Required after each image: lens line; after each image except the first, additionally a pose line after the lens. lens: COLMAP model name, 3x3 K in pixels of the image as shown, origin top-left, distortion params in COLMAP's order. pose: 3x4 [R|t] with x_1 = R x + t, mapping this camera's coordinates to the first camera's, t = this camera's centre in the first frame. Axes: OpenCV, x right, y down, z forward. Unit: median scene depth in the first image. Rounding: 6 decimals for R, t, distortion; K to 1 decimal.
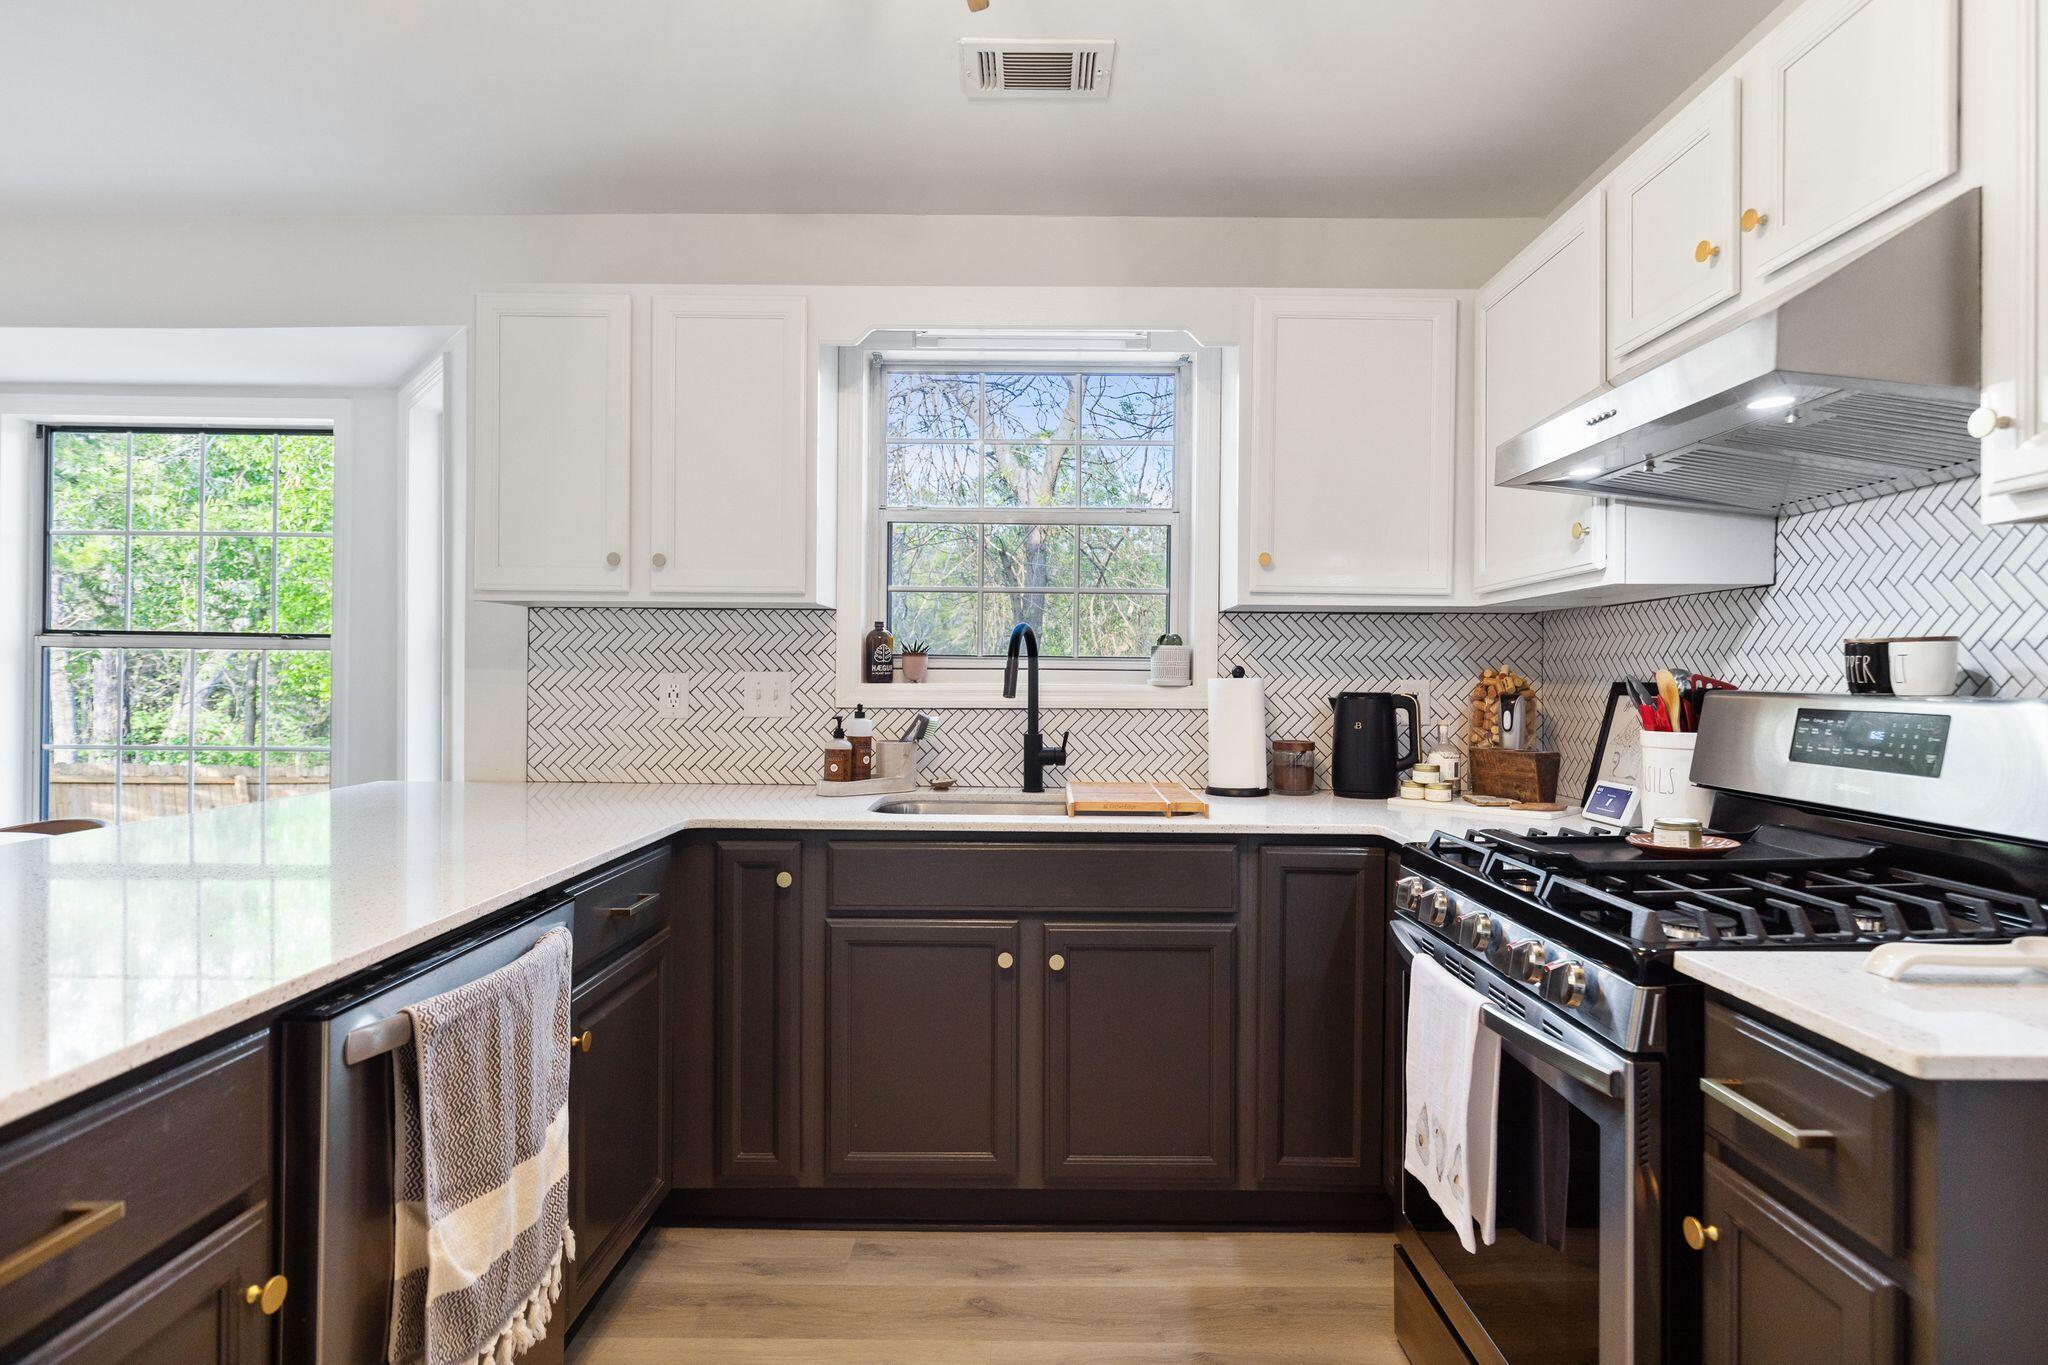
lens RADIAL K [[1068.5, 0, 1042.0], [0, 1068.5, 681.1], [0, 0, 1]] dist [-0.001837, -0.001995]
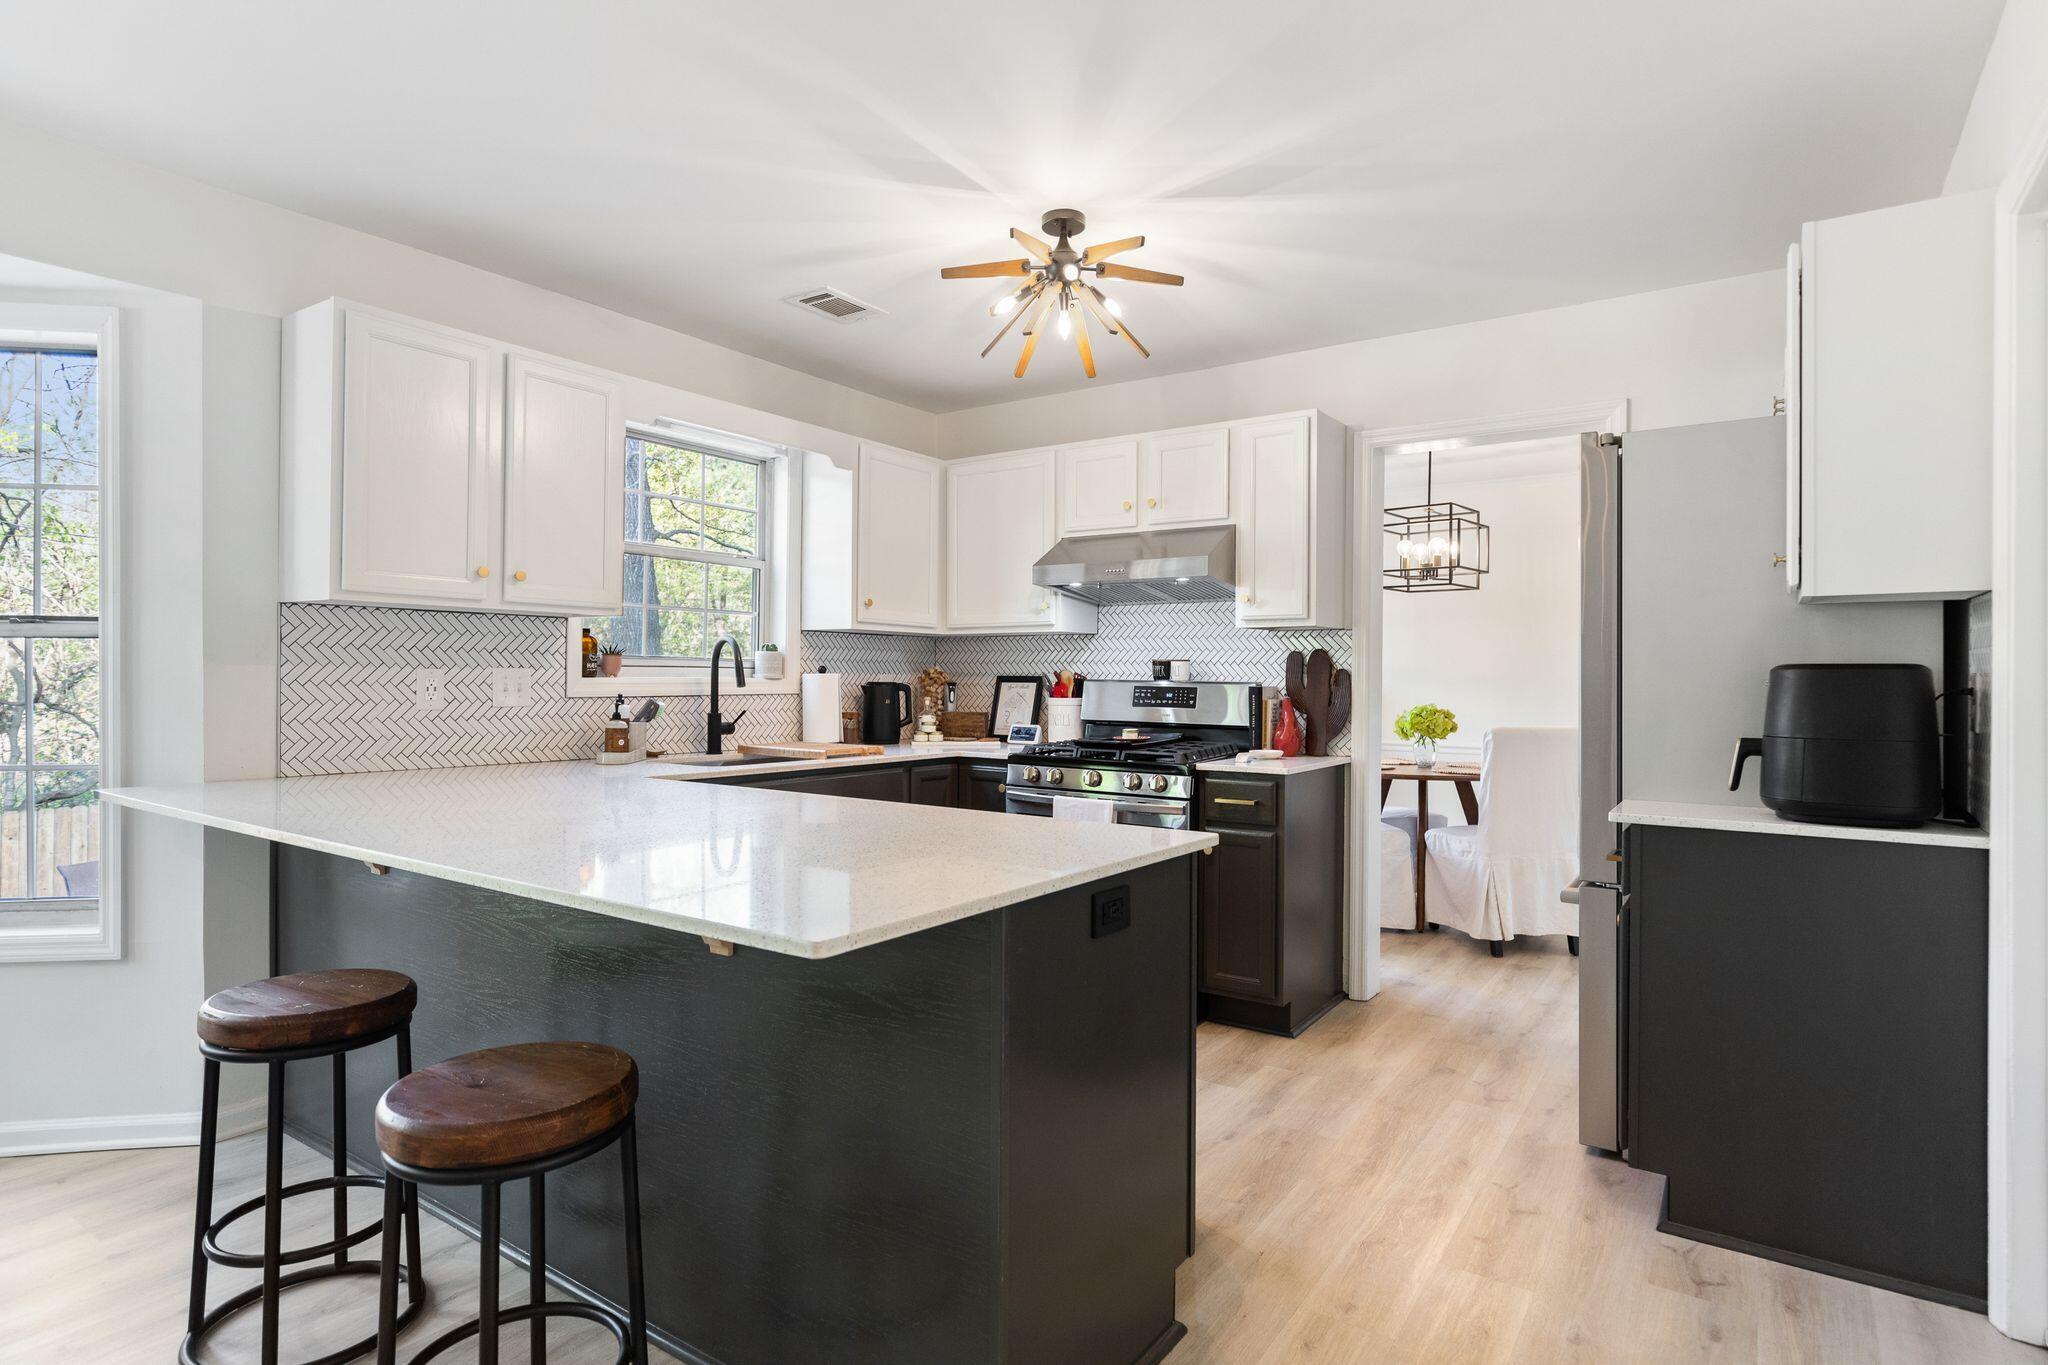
lens RADIAL K [[1068.5, 0, 1042.0], [0, 1068.5, 681.1], [0, 0, 1]] dist [-0.001837, -0.001995]
pose [[0.560766, -0.006072, 0.827952, -0.946224], [0.000498, 0.999975, 0.006997, -0.002426], [-0.827974, -0.003512, 0.560755, -0.152204]]
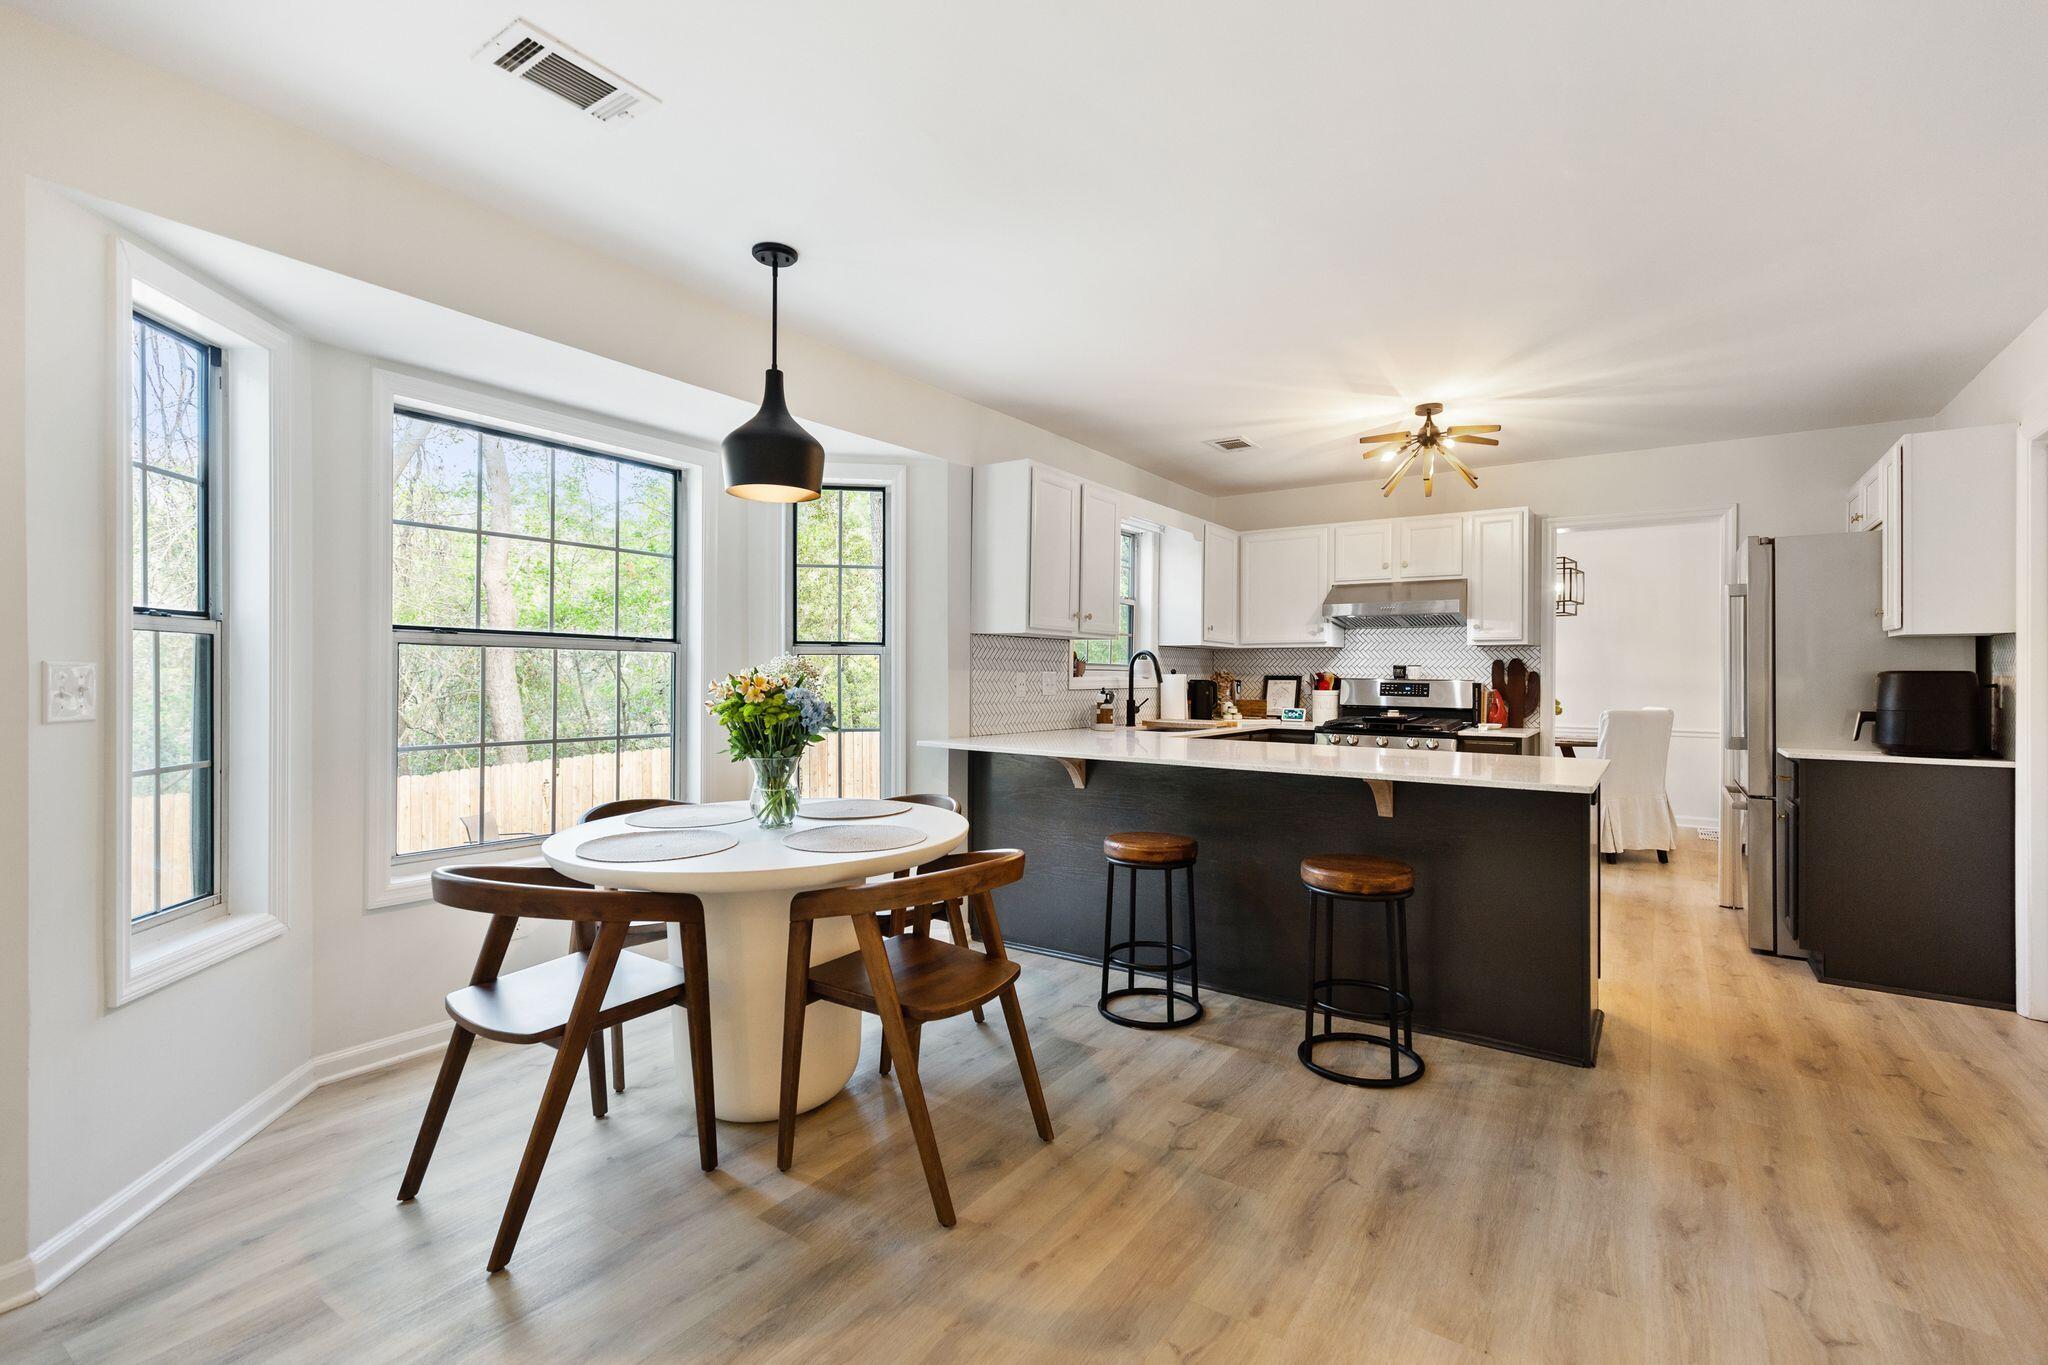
lens RADIAL K [[915.1, 0, 1029.6], [0, 915.1, 678.0], [0, 0, 1]] dist [0.000744, 0.000143]
pose [[0.568768, -0.005742, 0.822478, -1.700703], [0.000394, 0.999977, 0.006709, -0.008269], [-0.822498, -0.003492, 0.568758, 0.099772]]
